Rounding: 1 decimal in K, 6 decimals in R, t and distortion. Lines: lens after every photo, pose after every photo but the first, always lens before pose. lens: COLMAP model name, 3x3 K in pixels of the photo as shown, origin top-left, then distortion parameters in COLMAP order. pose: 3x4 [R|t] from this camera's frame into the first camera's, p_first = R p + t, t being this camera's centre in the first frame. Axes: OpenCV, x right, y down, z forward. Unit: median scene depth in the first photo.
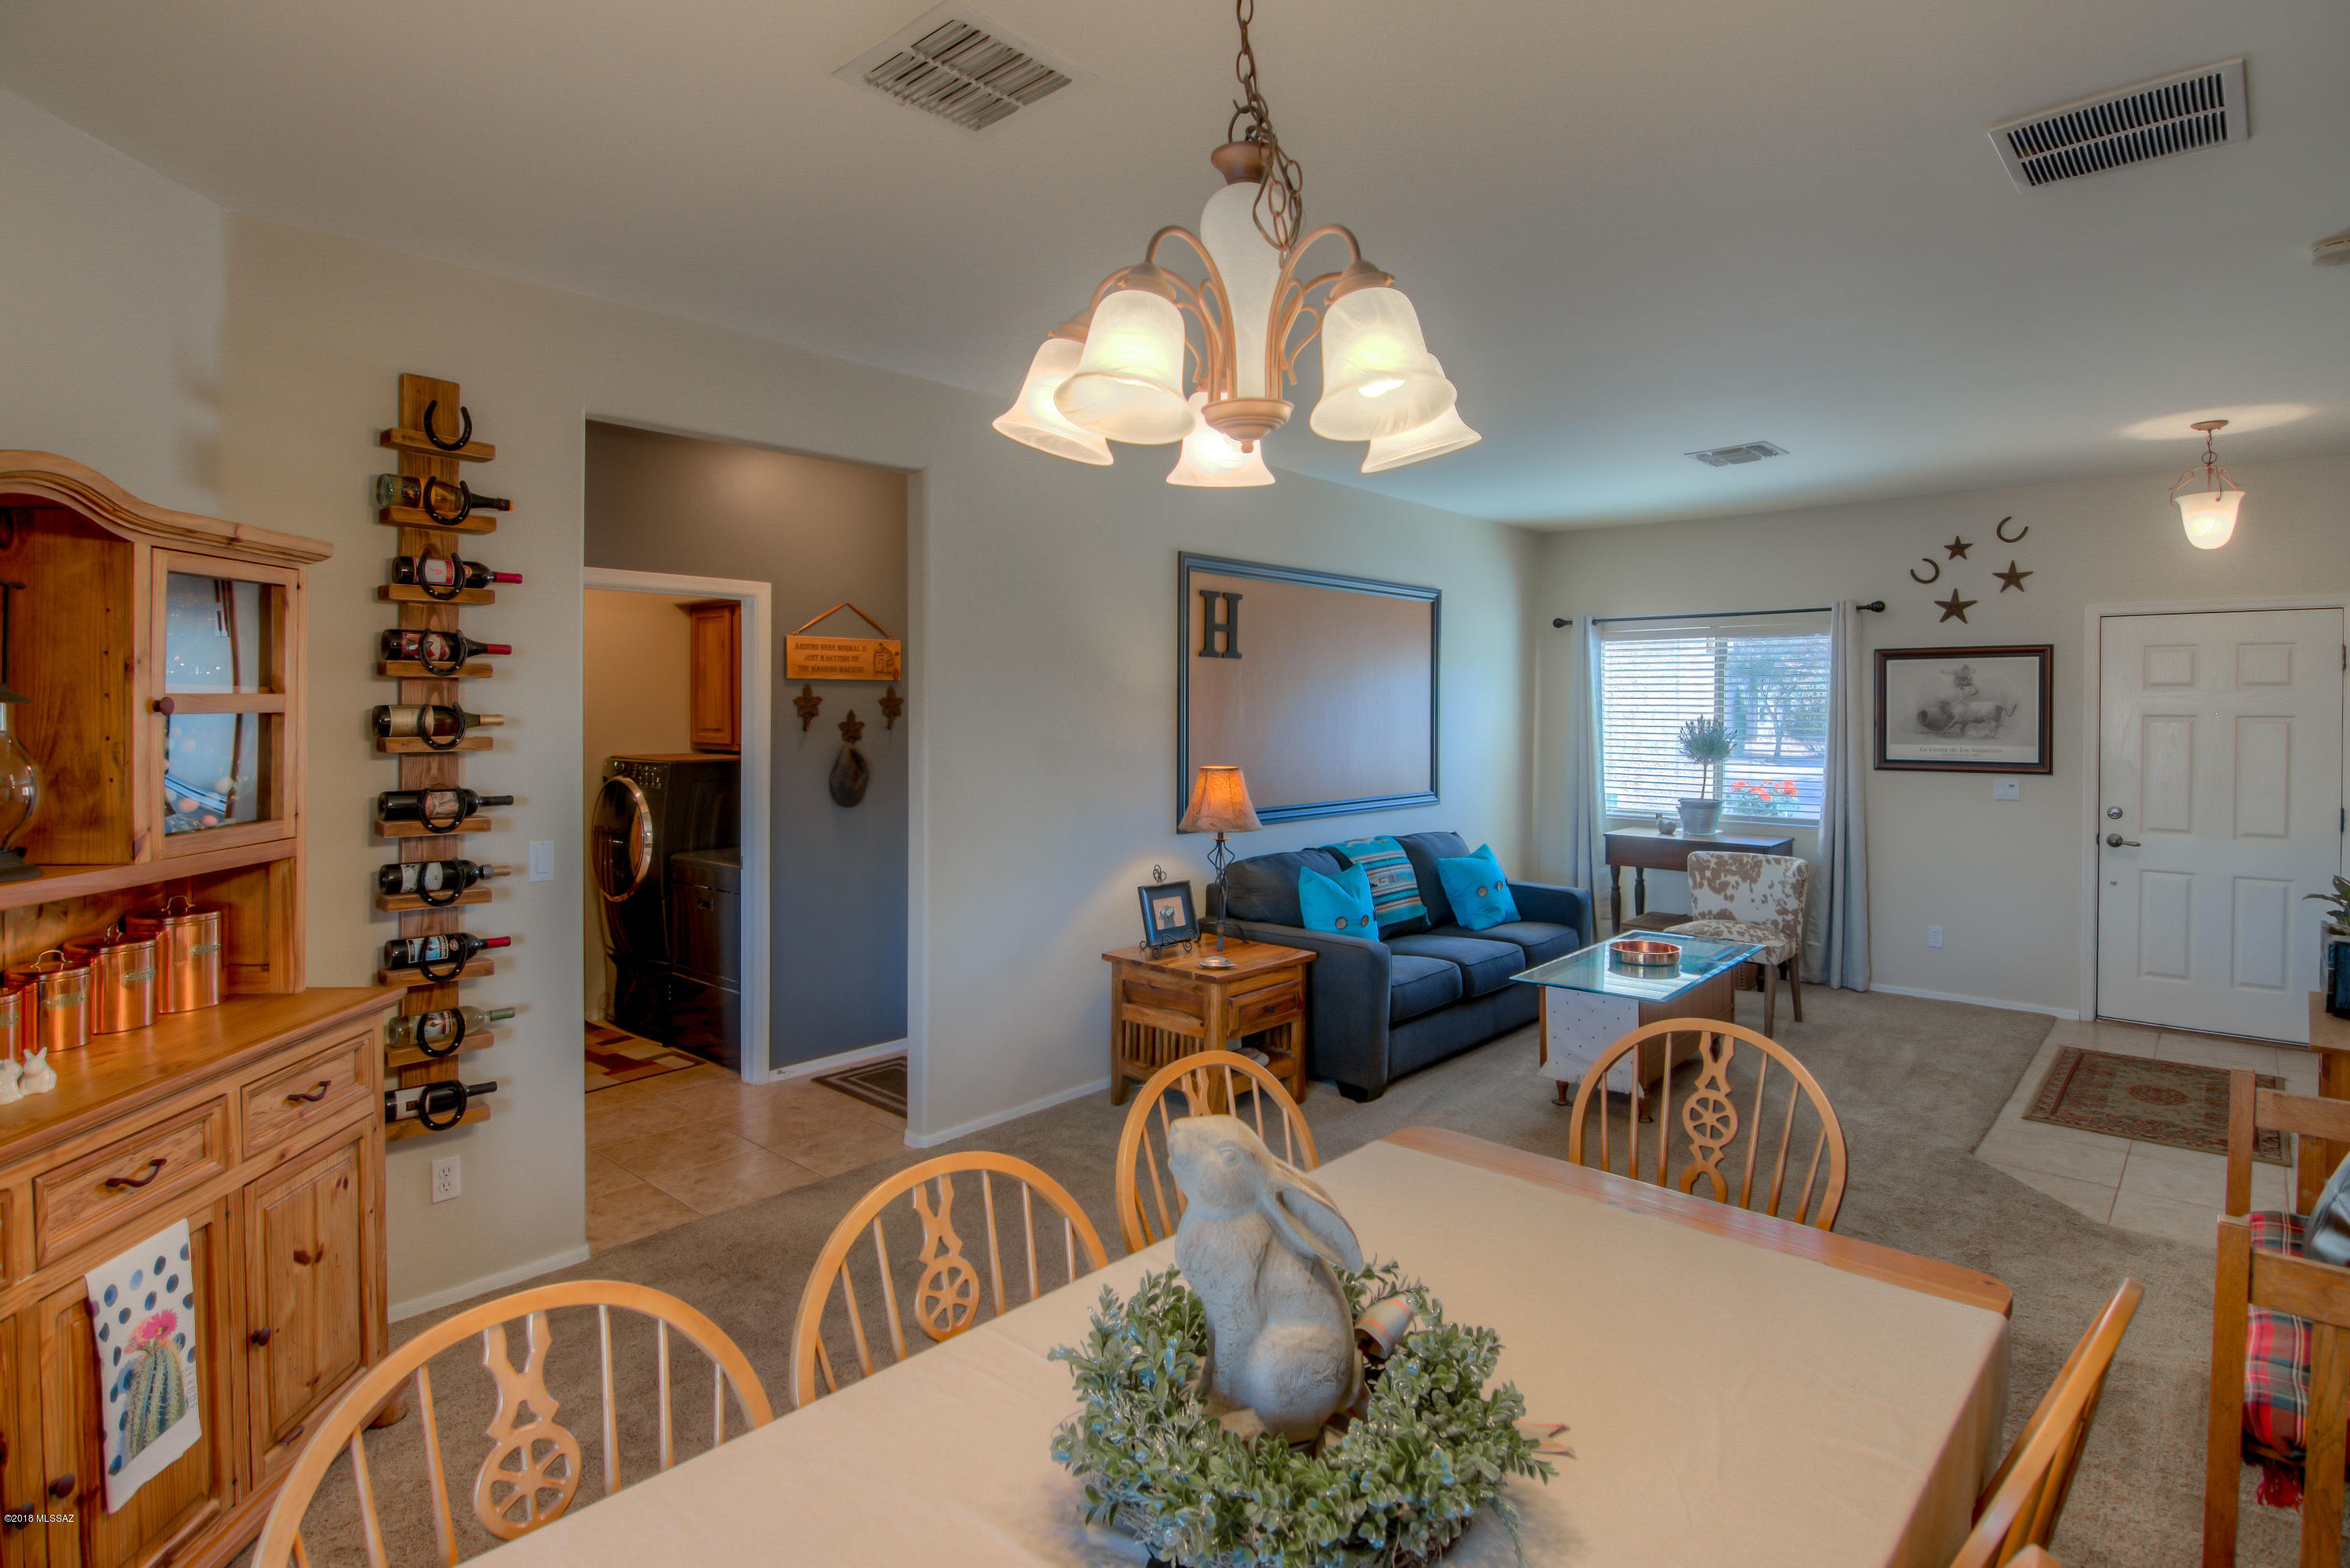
lens RADIAL K [[1197.5, 0, 1177.9], [0, 1197.5, 726.7], [0, 0, 1]] dist [-0.000828, -0.011543]
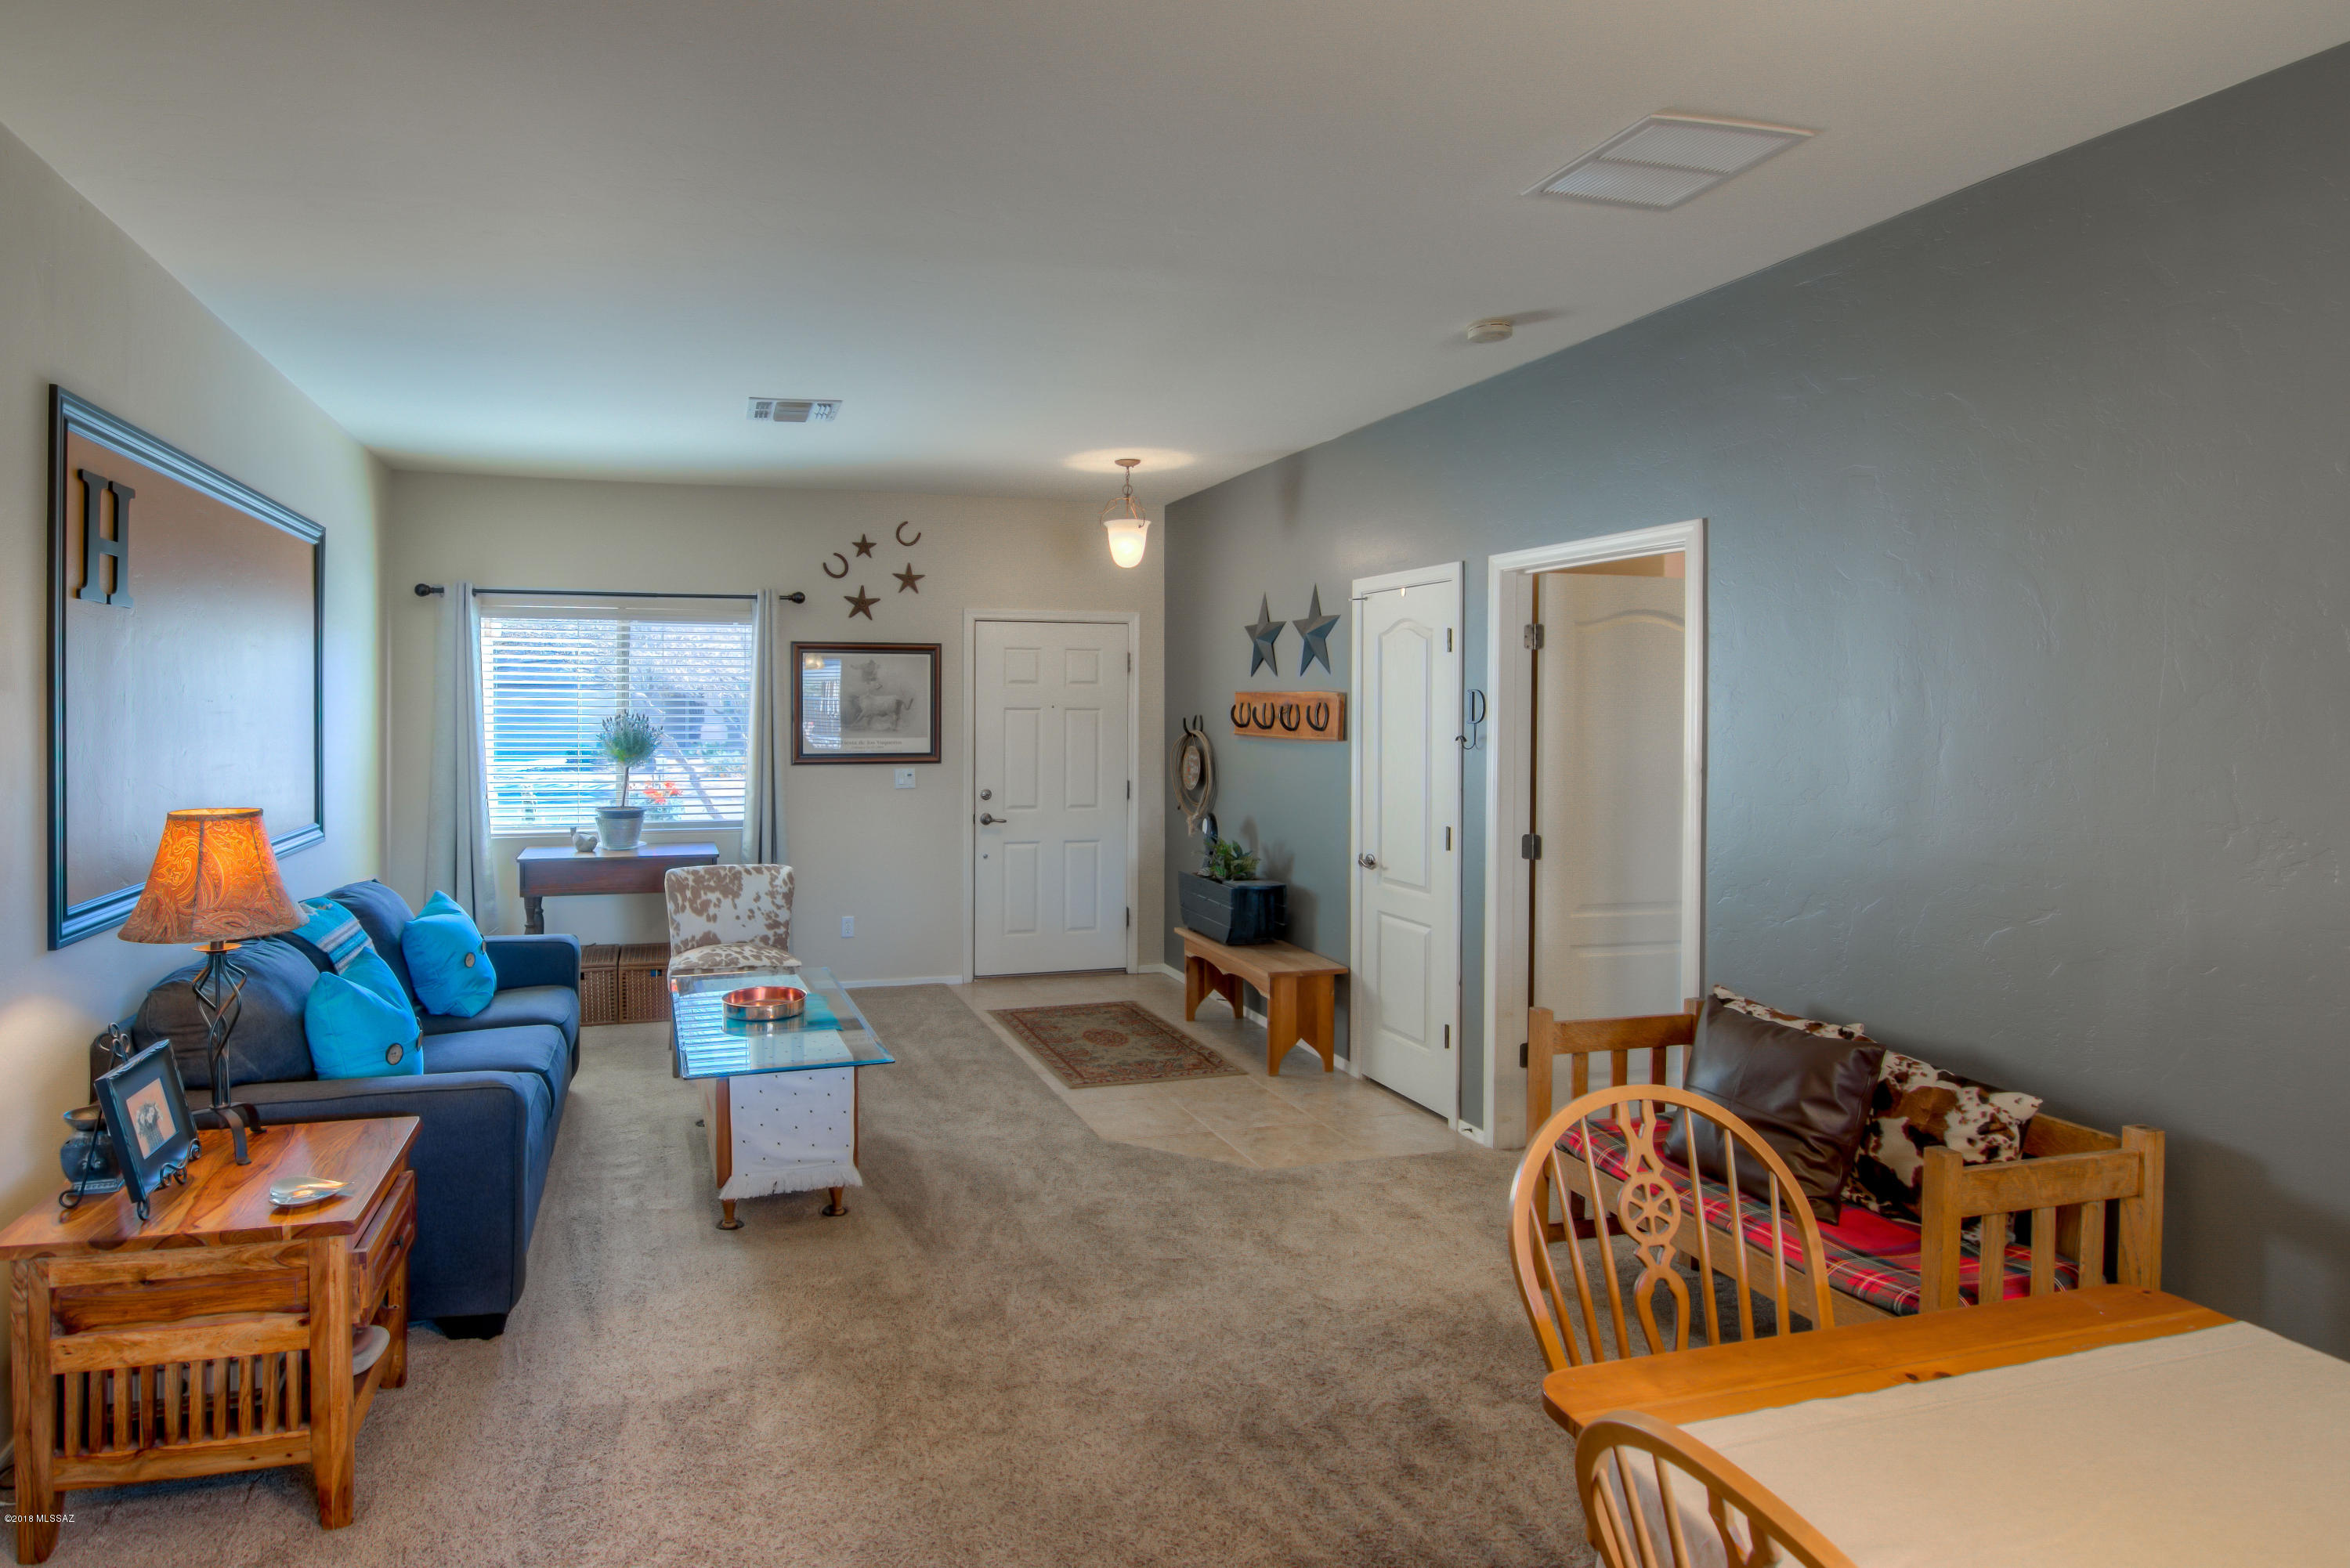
lens RADIAL K [[1250.0, 0, 1172.7], [0, 1250.0, 720.7], [0, 0, 1]] dist [-0.000584, -0.010938]
pose [[0.548301, -0.011091, 0.836208, -0.104388], [0.011369, 0.999918, 0.005808, -0.002594], [-0.836204, 0.006323, 0.548382, 0.193443]]
